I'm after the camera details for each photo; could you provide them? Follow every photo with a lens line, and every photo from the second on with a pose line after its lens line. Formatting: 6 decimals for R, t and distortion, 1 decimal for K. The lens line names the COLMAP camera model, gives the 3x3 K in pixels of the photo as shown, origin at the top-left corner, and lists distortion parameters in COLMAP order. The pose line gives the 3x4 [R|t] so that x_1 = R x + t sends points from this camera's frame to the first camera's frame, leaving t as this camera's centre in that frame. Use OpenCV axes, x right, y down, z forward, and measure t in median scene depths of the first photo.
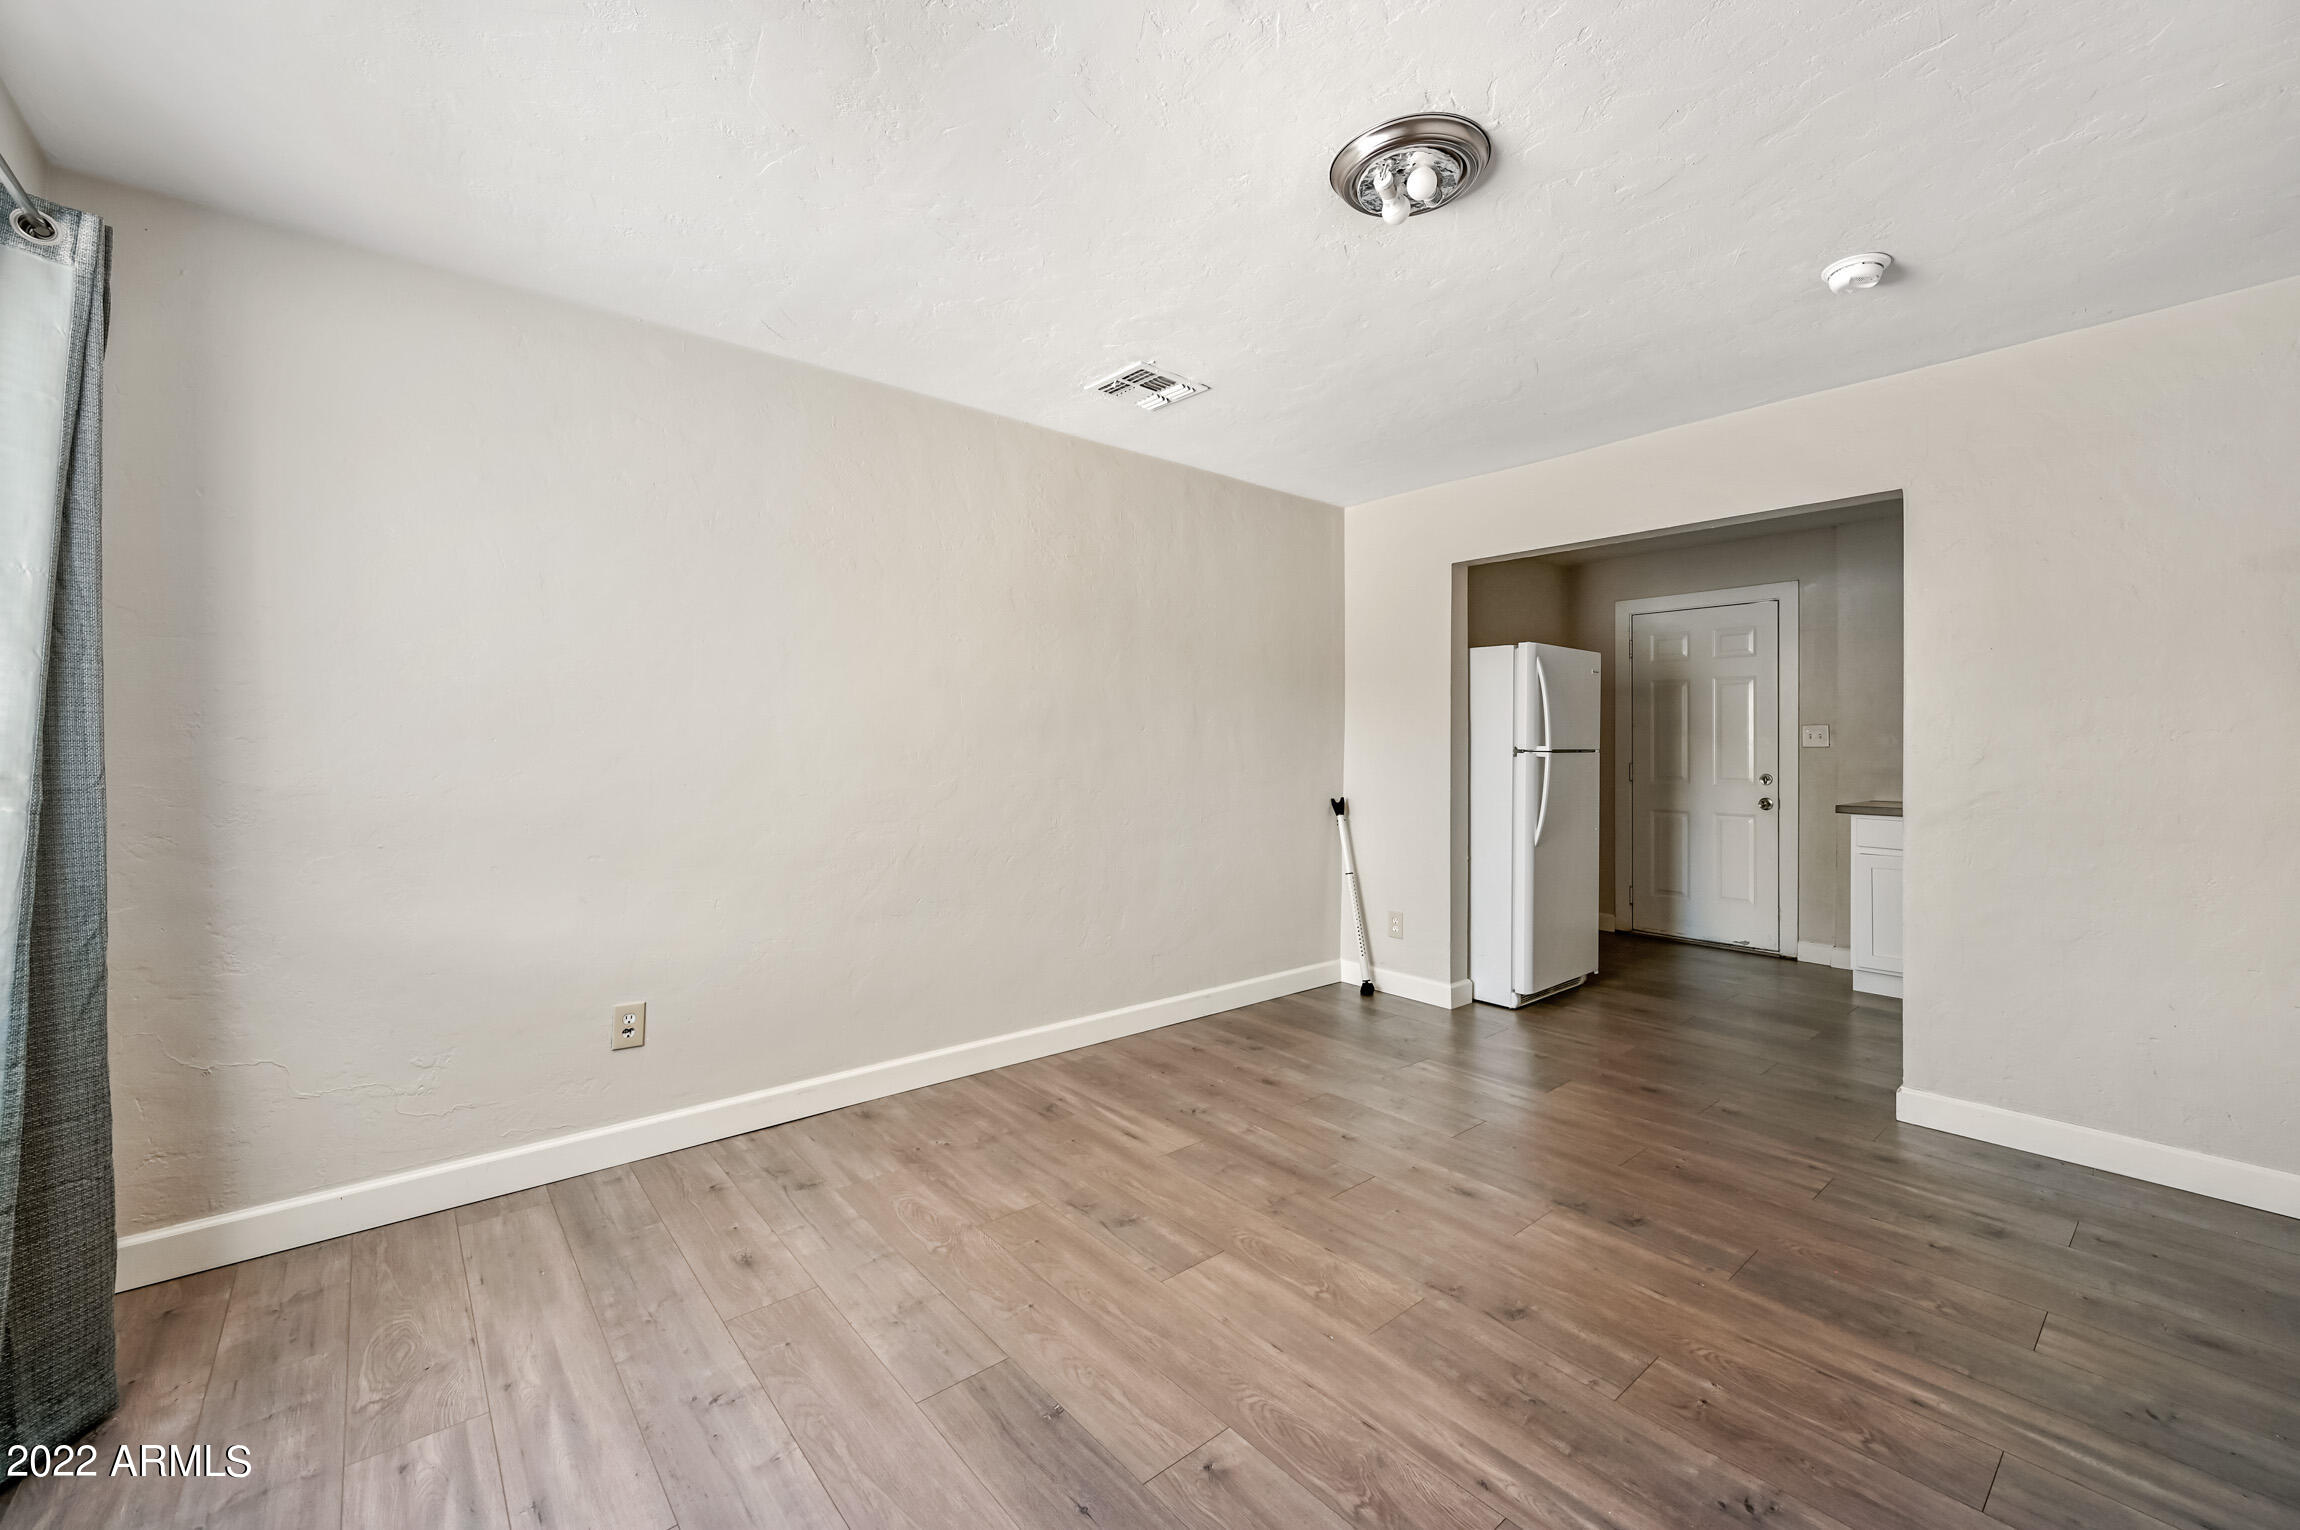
lens RADIAL K [[921.2, 0, 1151.1], [0, 921.2, 758.8], [0, 0, 1]] dist [0.000052, -0.000014]
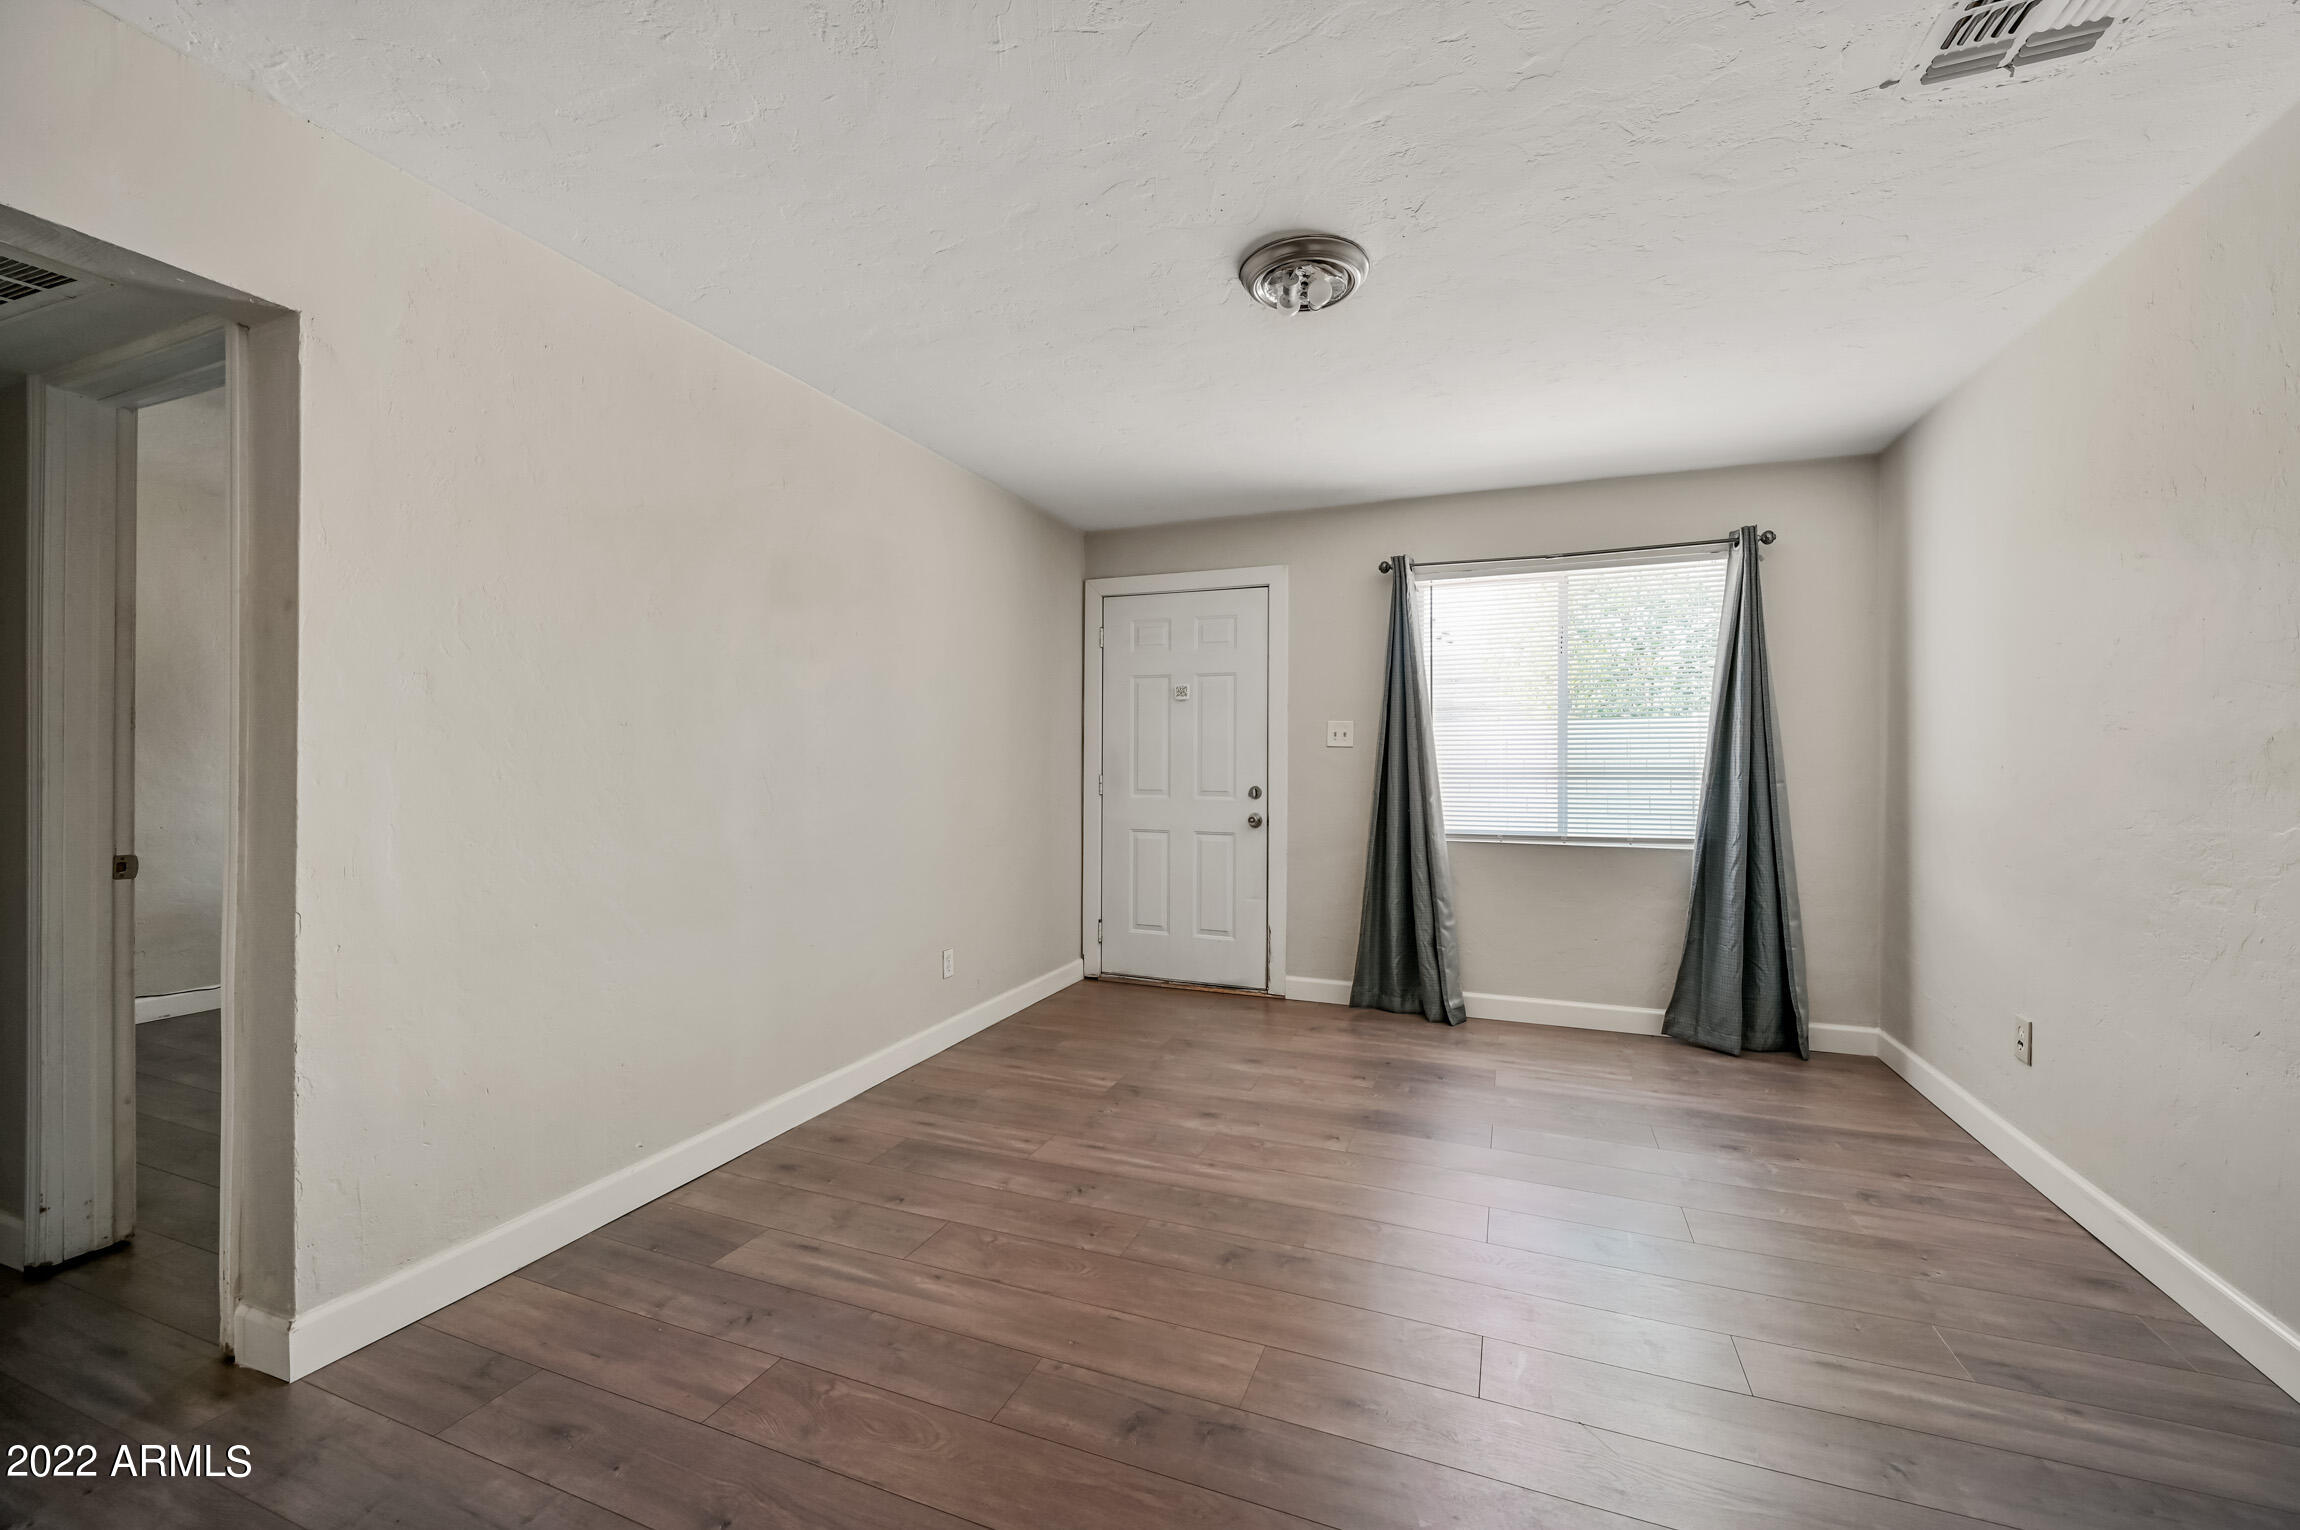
lens RADIAL K [[921.2, 0, 1151.1], [0, 921.2, 758.8], [0, 0, 1]] dist [0.000052, -0.000014]
pose [[-0.881261, -0.005432, -0.472600, 1.060890], [-0.010880, 0.999902, 0.008796, -0.020938], [0.472506, 0.012893, -0.881233, 2.022354]]
